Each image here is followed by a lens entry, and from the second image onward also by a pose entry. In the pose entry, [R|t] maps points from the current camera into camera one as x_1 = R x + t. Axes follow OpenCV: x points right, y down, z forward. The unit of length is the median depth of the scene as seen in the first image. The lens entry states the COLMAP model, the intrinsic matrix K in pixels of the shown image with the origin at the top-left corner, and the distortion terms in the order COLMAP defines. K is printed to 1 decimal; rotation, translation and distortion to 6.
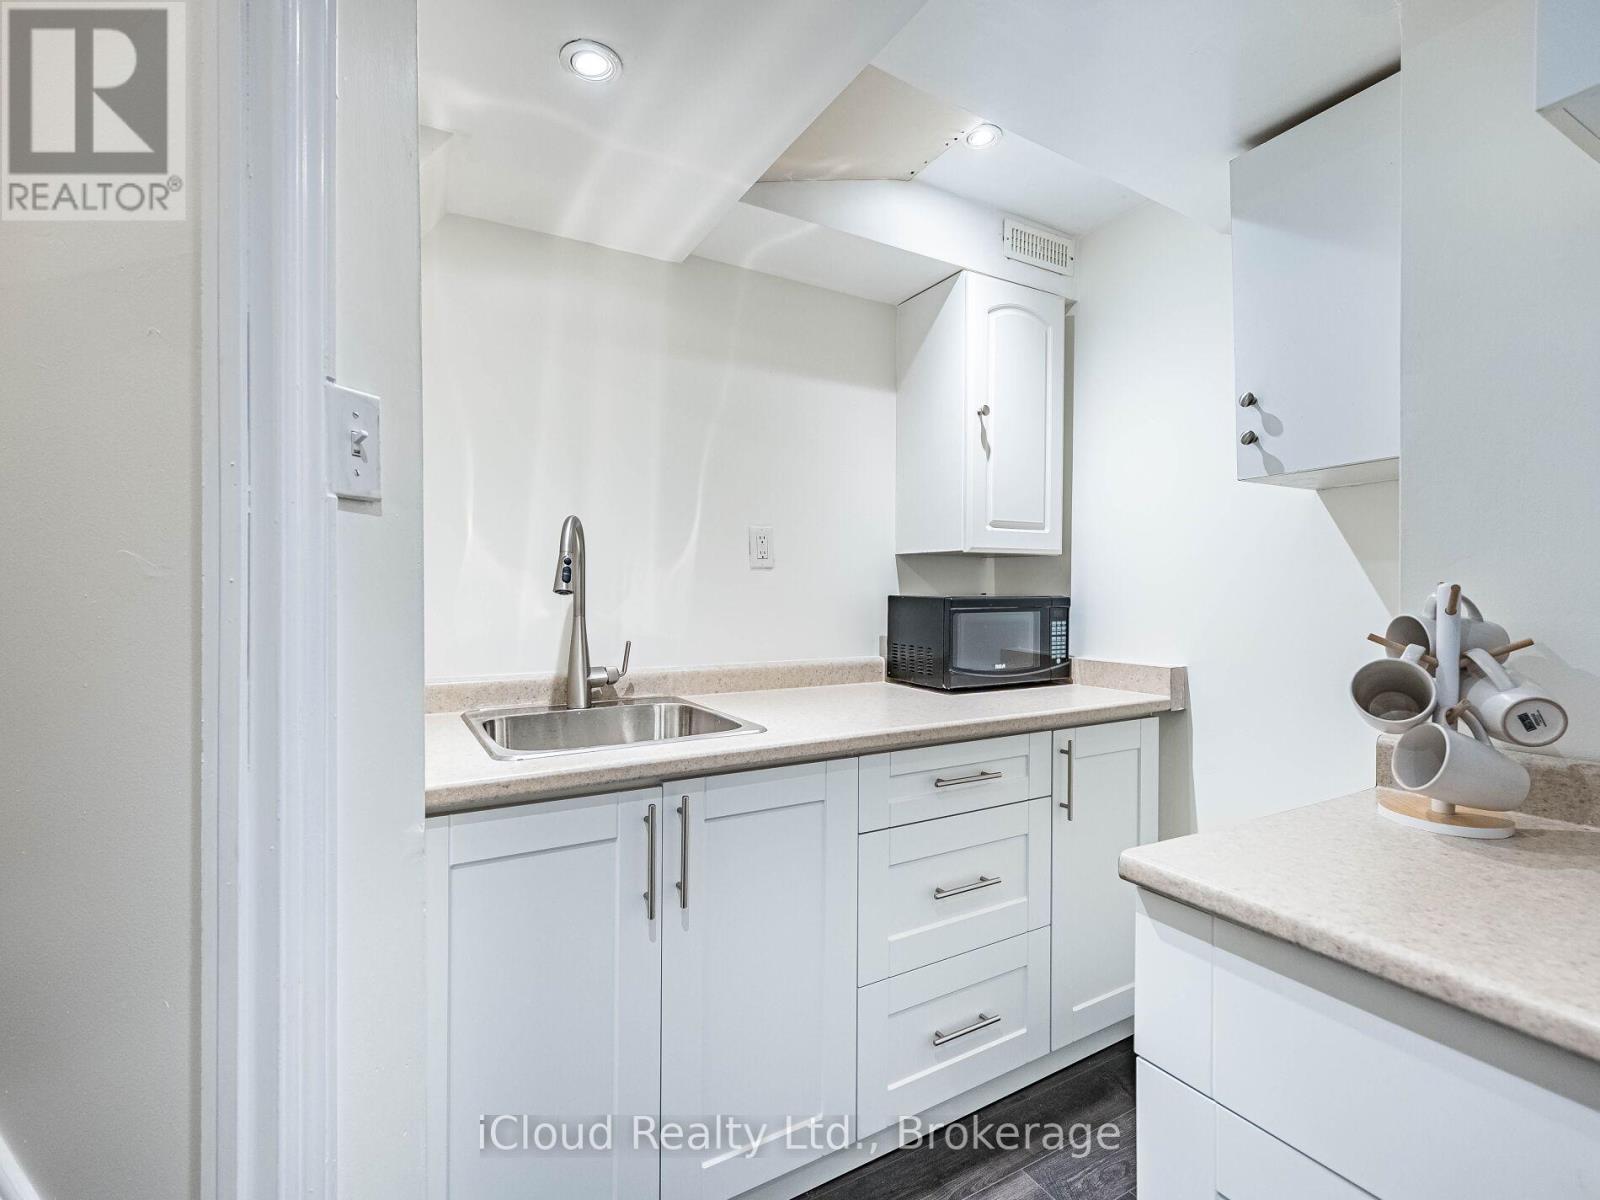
lens RADIAL K [[734.8, 0, 798.8], [0, 734.8, 595.4], [0, 0, 1]] dist [0.003217, 0.000194]
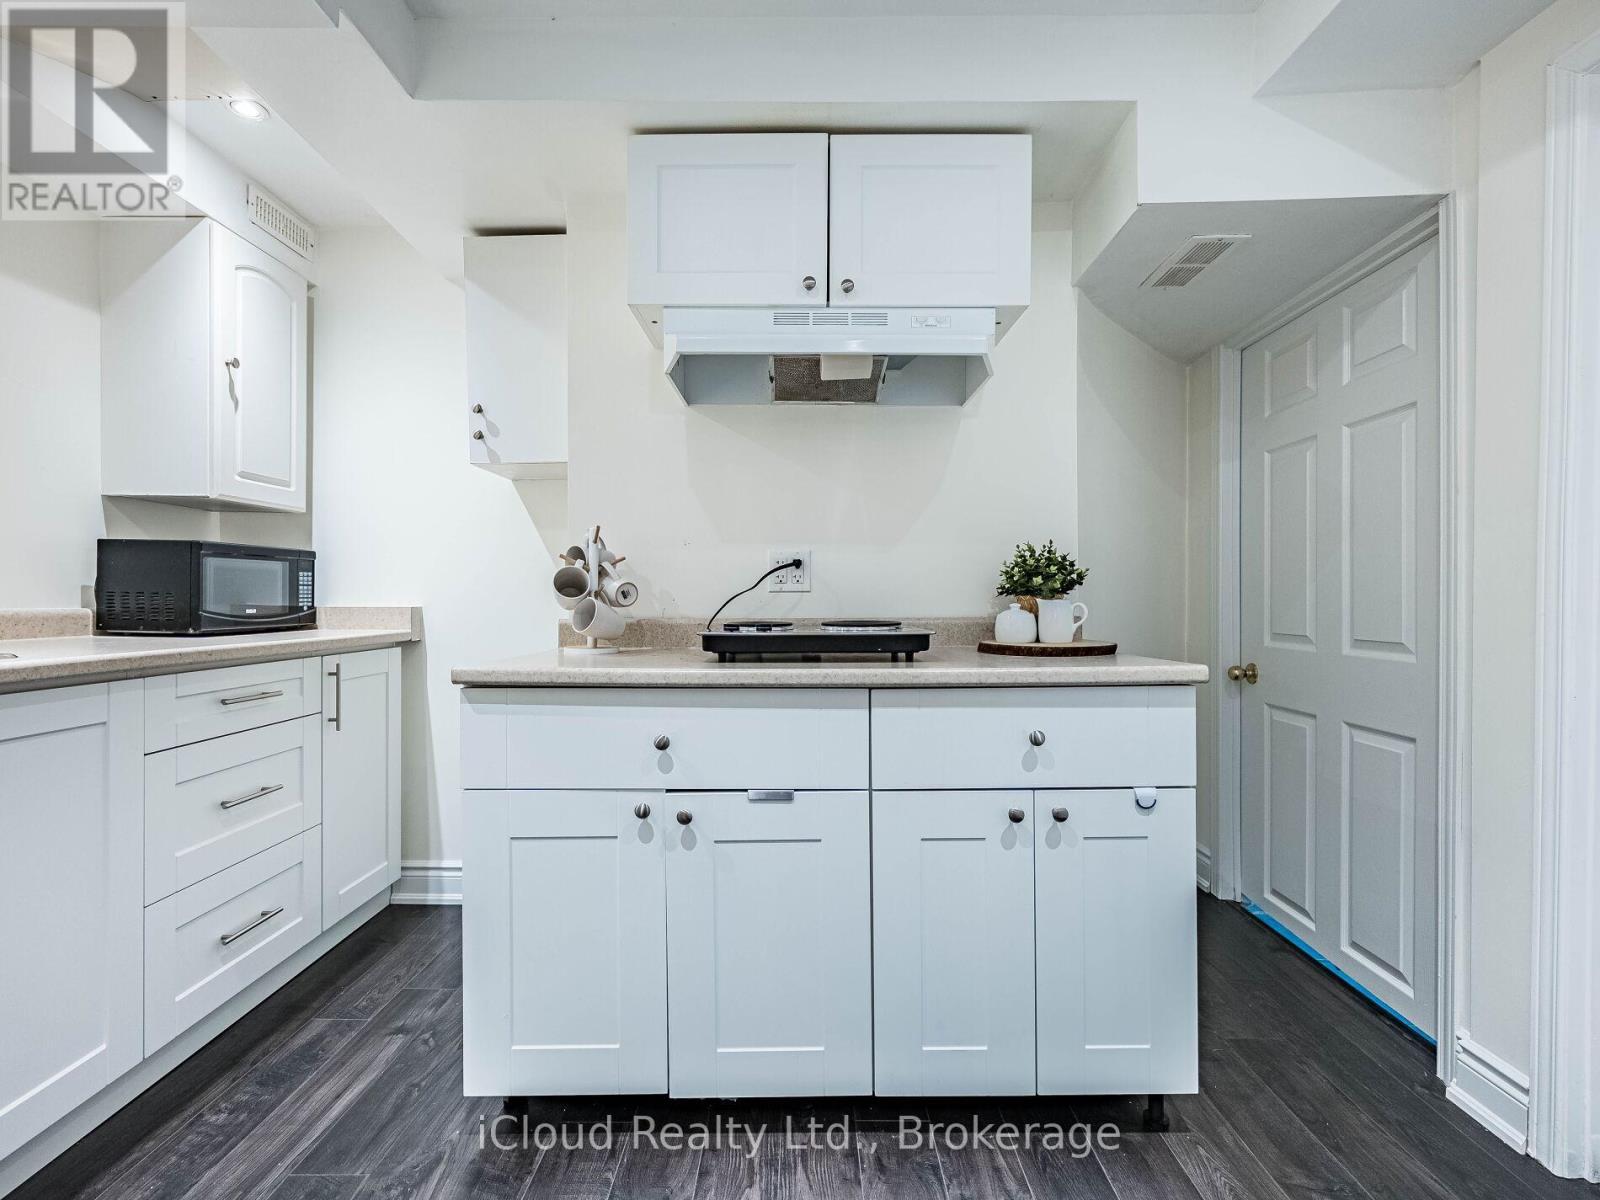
lens RADIAL K [[742.6, 0, 800.0], [0, 742.6, 600.0], [0, 0, 1]] dist [0.000367, -0.000682]
pose [[0.499450, -0.002879, 0.866338, -0.261853], [0.004790, 0.999988, 0.000562, 0.087029], [-0.866329, 0.003869, 0.499458, -0.214167]]
